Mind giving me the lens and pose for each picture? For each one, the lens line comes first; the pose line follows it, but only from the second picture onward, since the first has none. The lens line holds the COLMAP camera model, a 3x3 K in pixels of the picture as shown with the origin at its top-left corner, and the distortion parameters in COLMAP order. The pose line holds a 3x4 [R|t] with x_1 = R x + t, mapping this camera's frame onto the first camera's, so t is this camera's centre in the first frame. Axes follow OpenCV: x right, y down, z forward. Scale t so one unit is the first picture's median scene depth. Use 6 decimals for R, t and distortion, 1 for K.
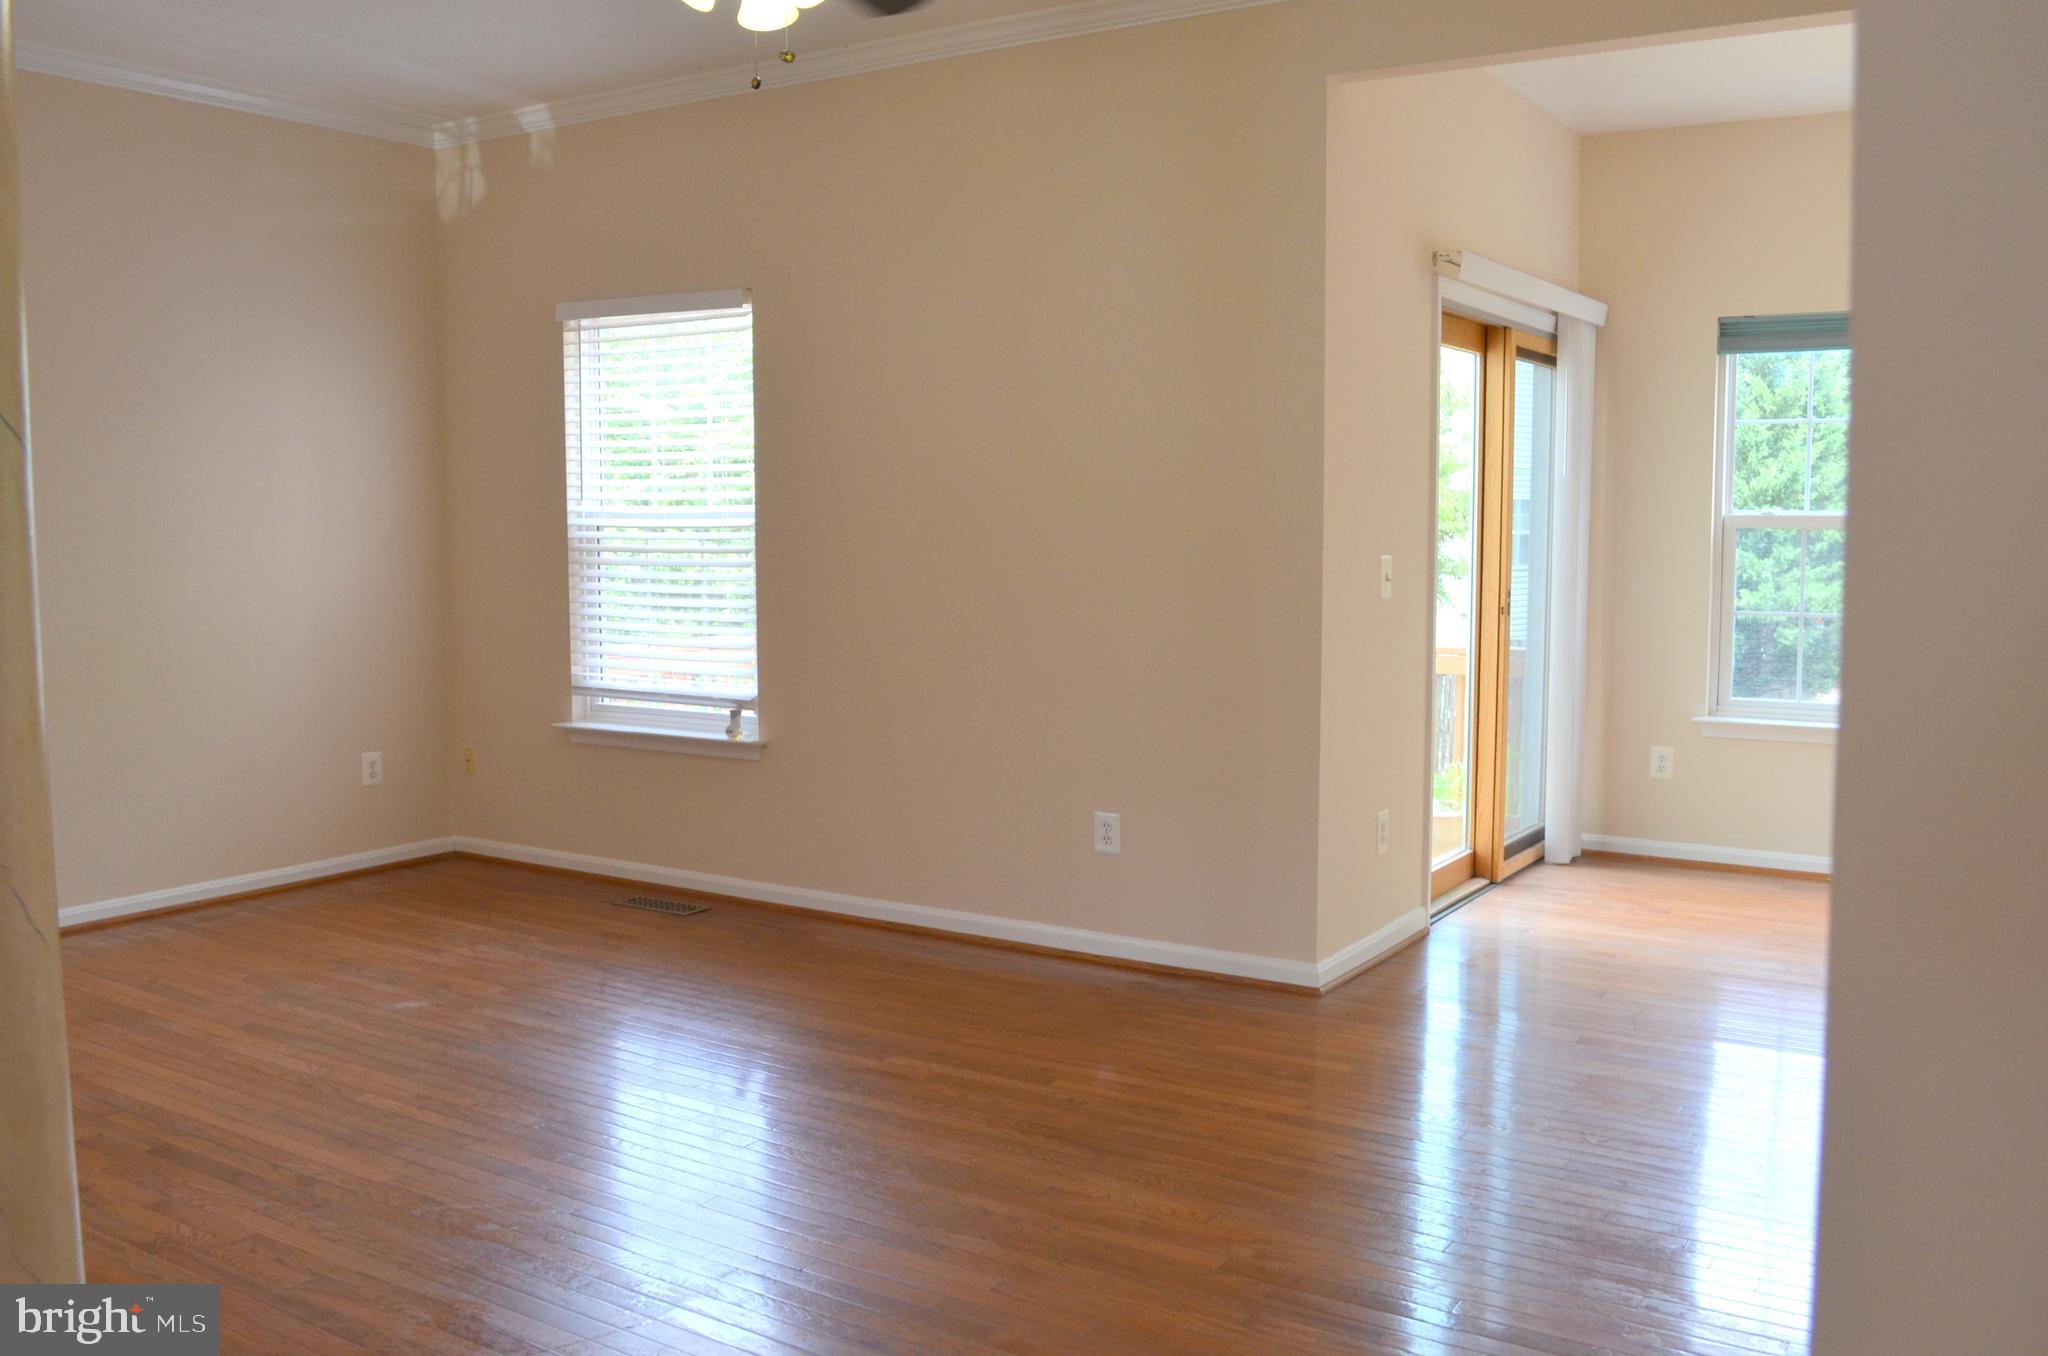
lens RADIAL K [[1801.0, 0, 1024.0], [0, 1801.0, 678.0], [0, 0, 1]] dist [-0.070887, 0.000627]
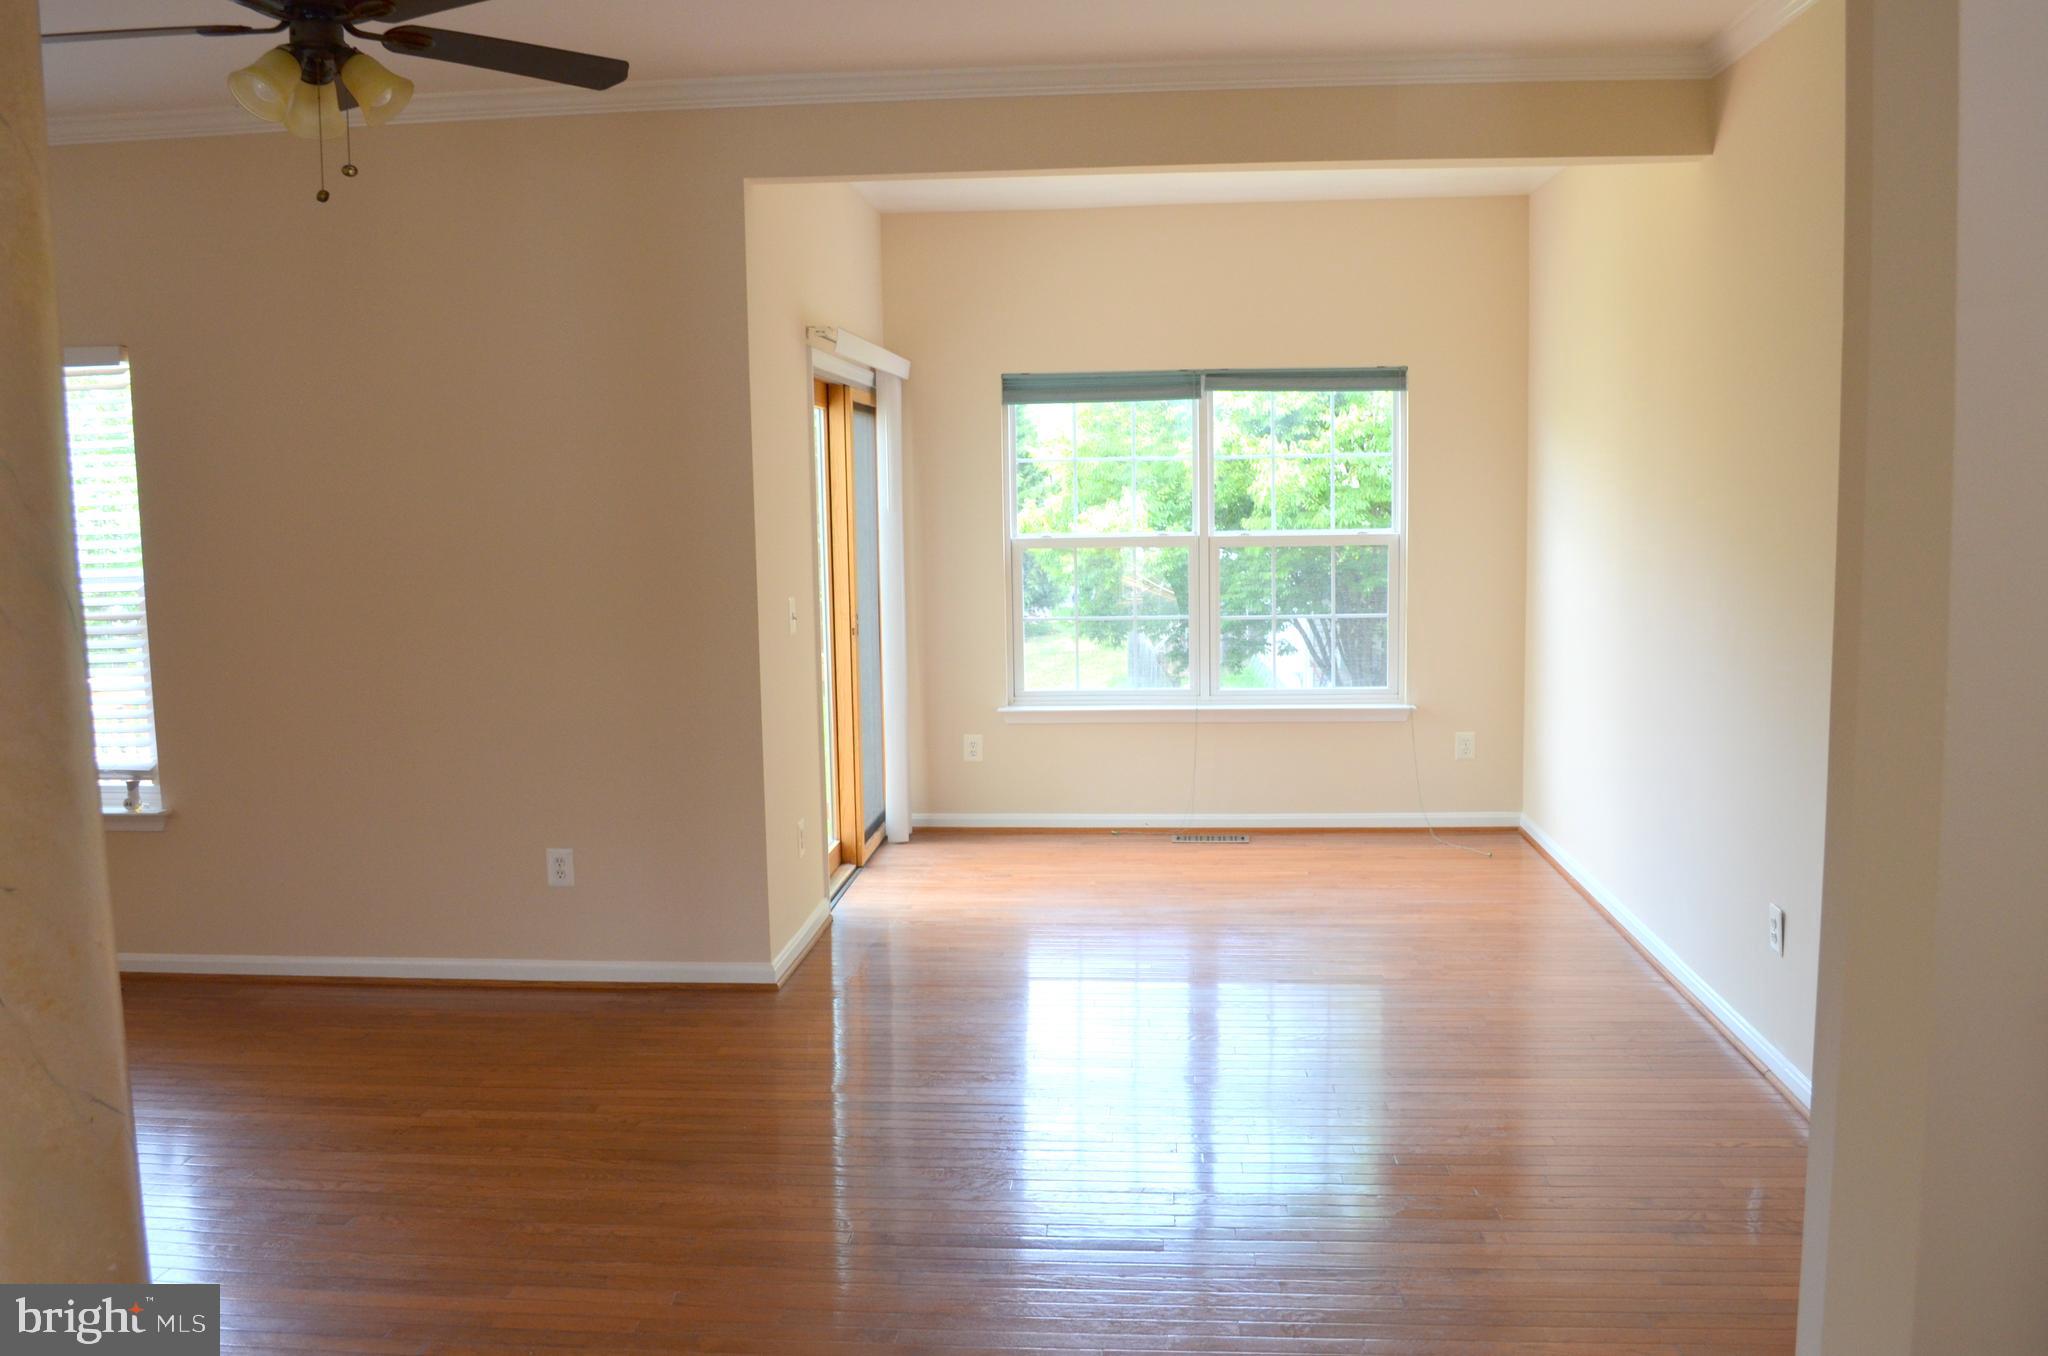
lens RADIAL K [[1717.3, 0, 1024.0], [0, 1717.3, 678.0], [0, 0, 1]] dist [-0.011542, -0.118977]
pose [[0.881111, -0.068165, 0.467972, -0.161998], [0.058986, 0.997671, 0.034261, -0.040683], [-0.469217, -0.002584, 0.883079, -0.029169]]
